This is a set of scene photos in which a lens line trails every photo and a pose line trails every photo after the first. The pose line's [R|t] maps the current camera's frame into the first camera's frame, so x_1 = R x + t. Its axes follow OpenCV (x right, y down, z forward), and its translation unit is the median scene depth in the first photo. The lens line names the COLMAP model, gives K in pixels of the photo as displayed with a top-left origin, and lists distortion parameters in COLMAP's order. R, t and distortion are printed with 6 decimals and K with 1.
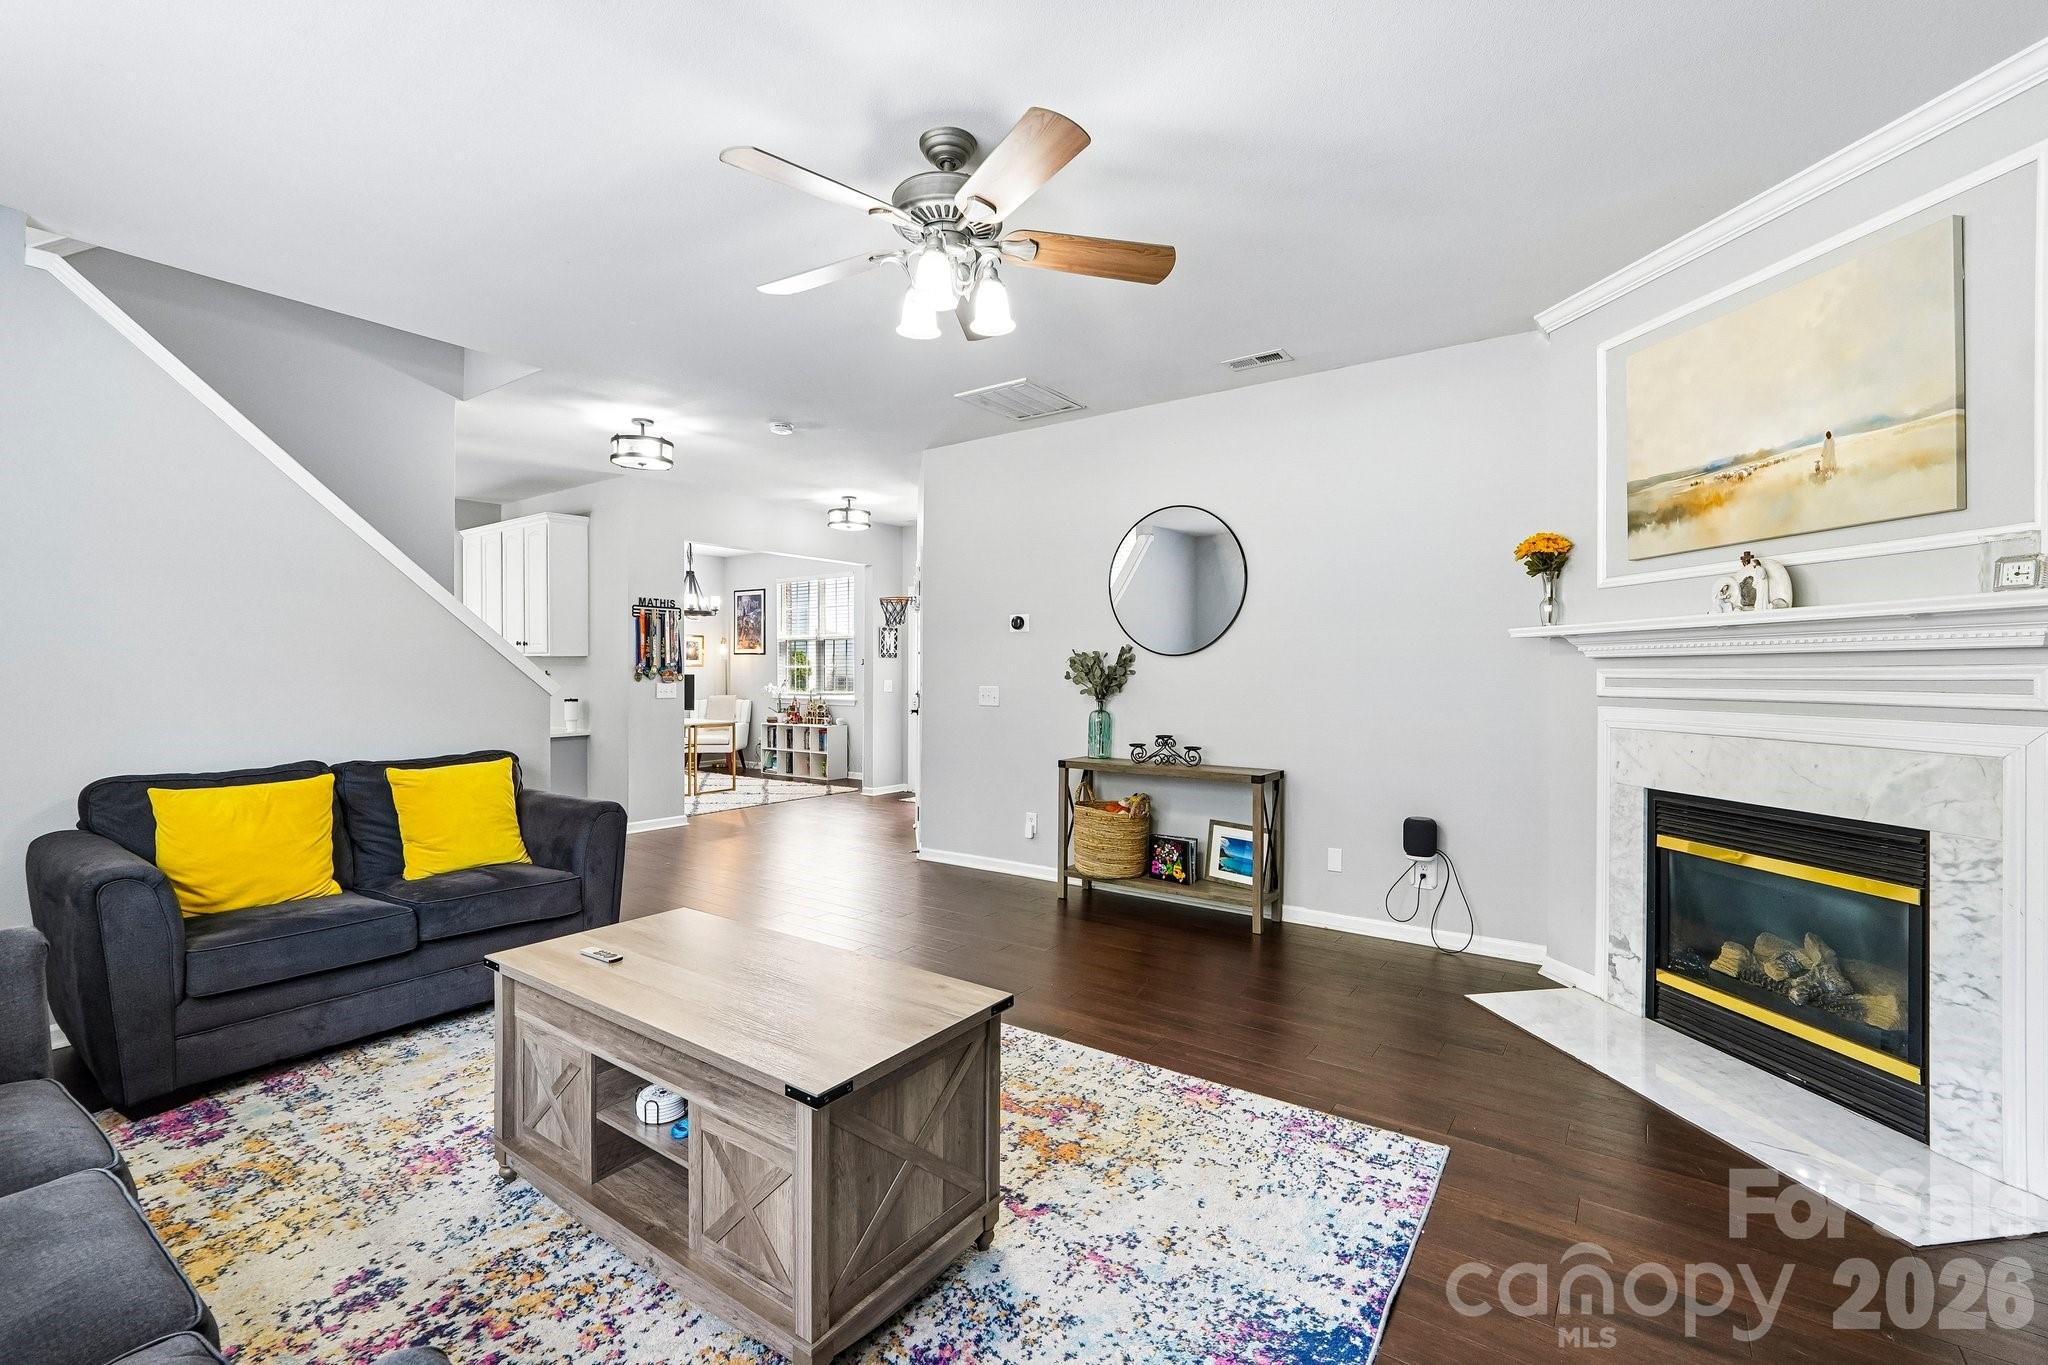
lens RADIAL K [[884.0, 0, 1028.7], [0, 884.0, 673.9], [0, 0, 1]] dist [-0.014911, 0.002693]
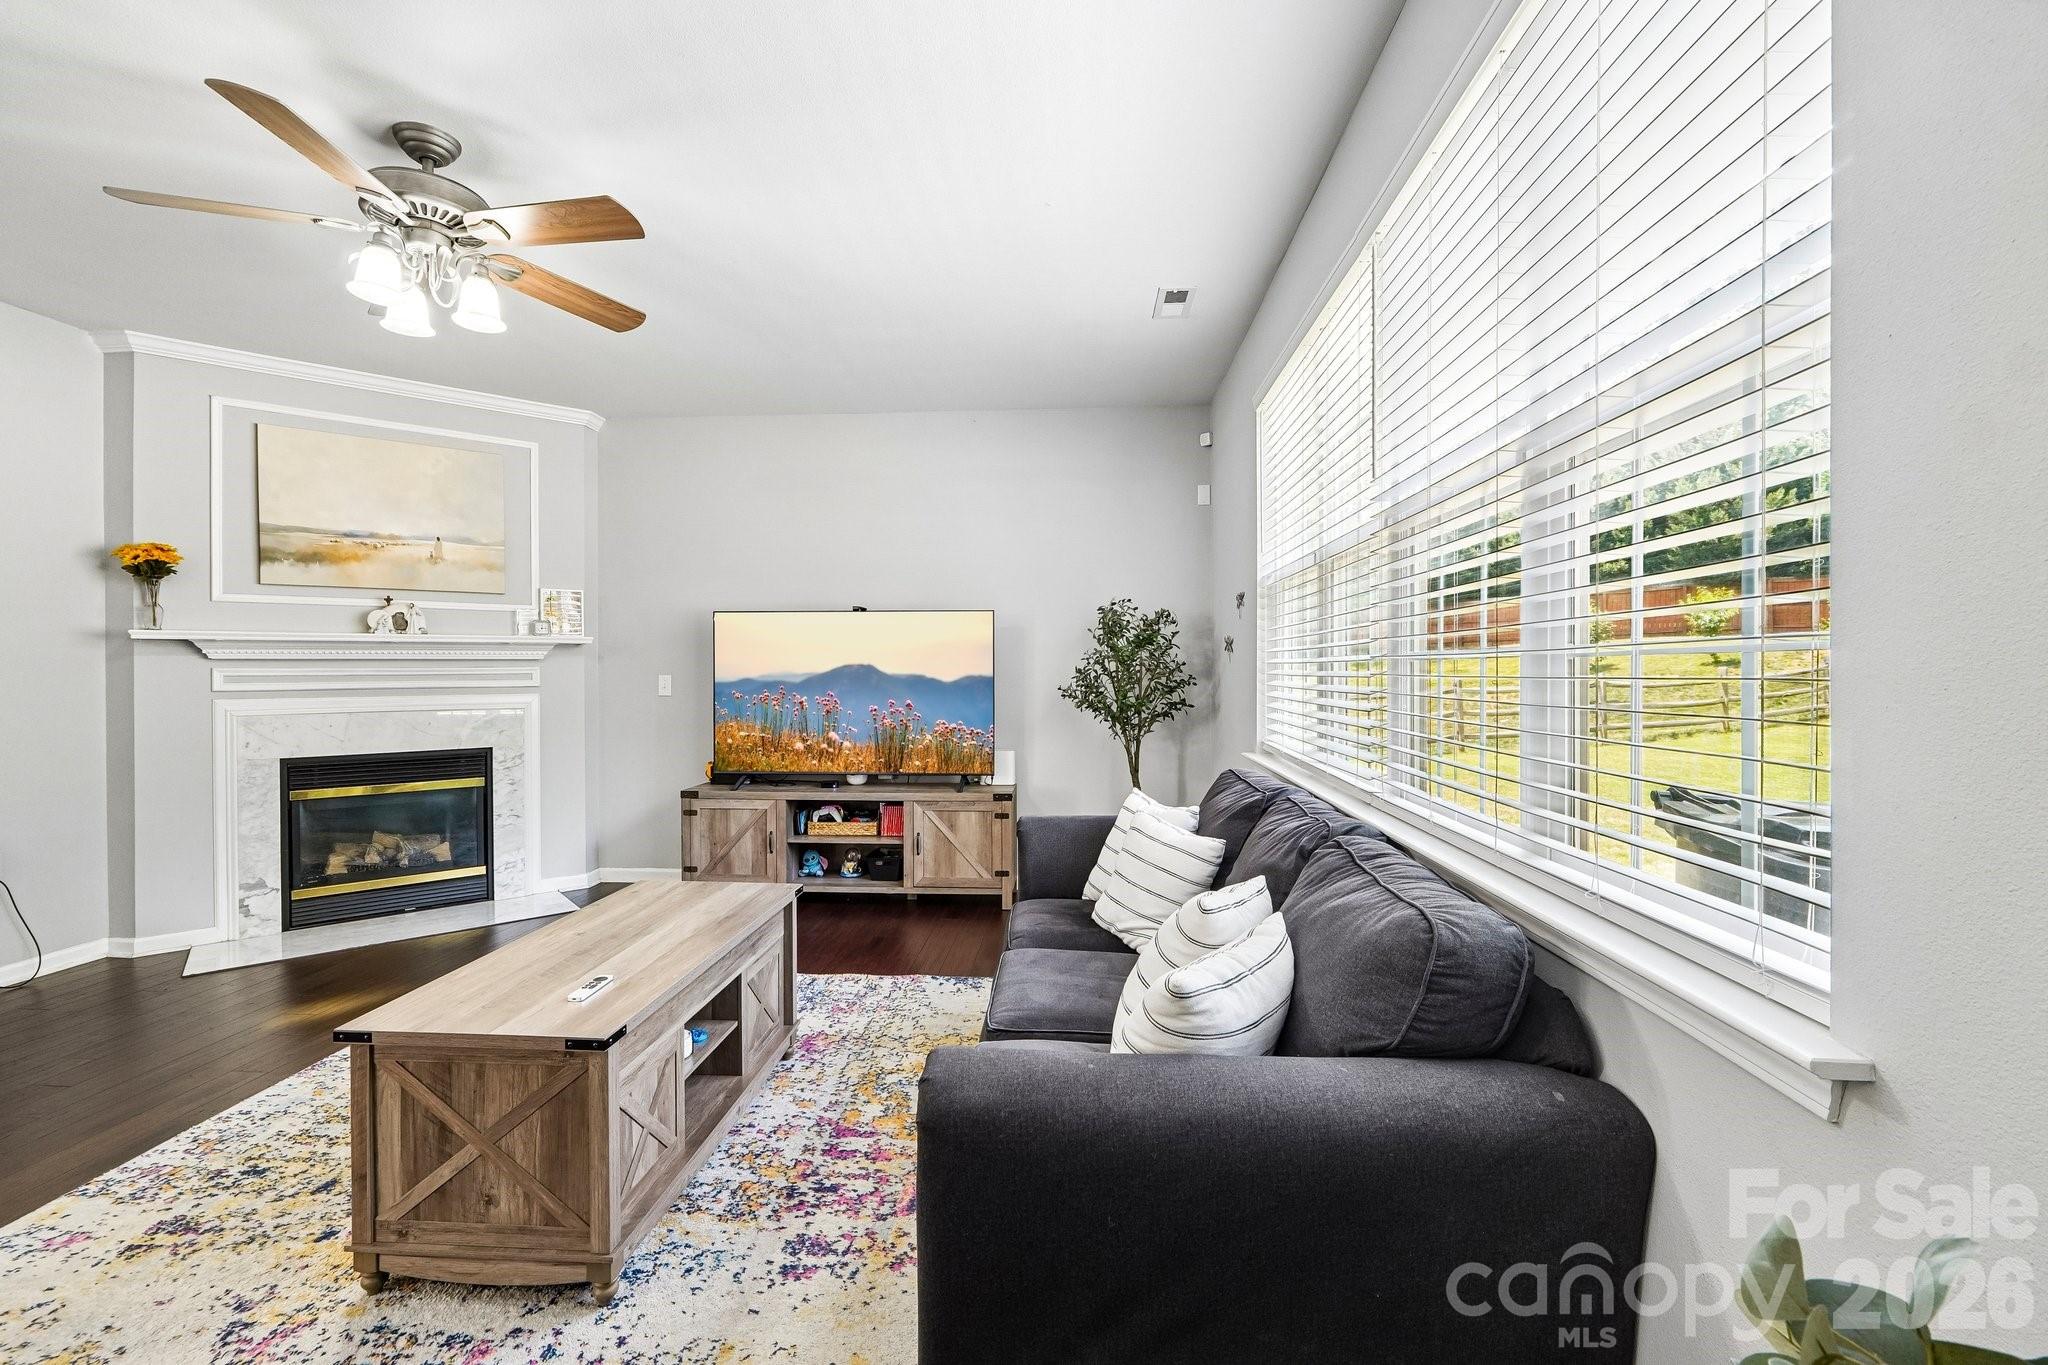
lens RADIAL K [[884.0, 0, 1021.9], [0, 884.0, 675.9], [0, 0, 1]] dist [-0.014911, 0.002693]
pose [[-0.525531, -0.010635, 0.850708, -1.129043], [0.001654, 0.999907, 0.013521, -0.011867], [-0.850773, 0.008513, -0.525465, 0.832787]]
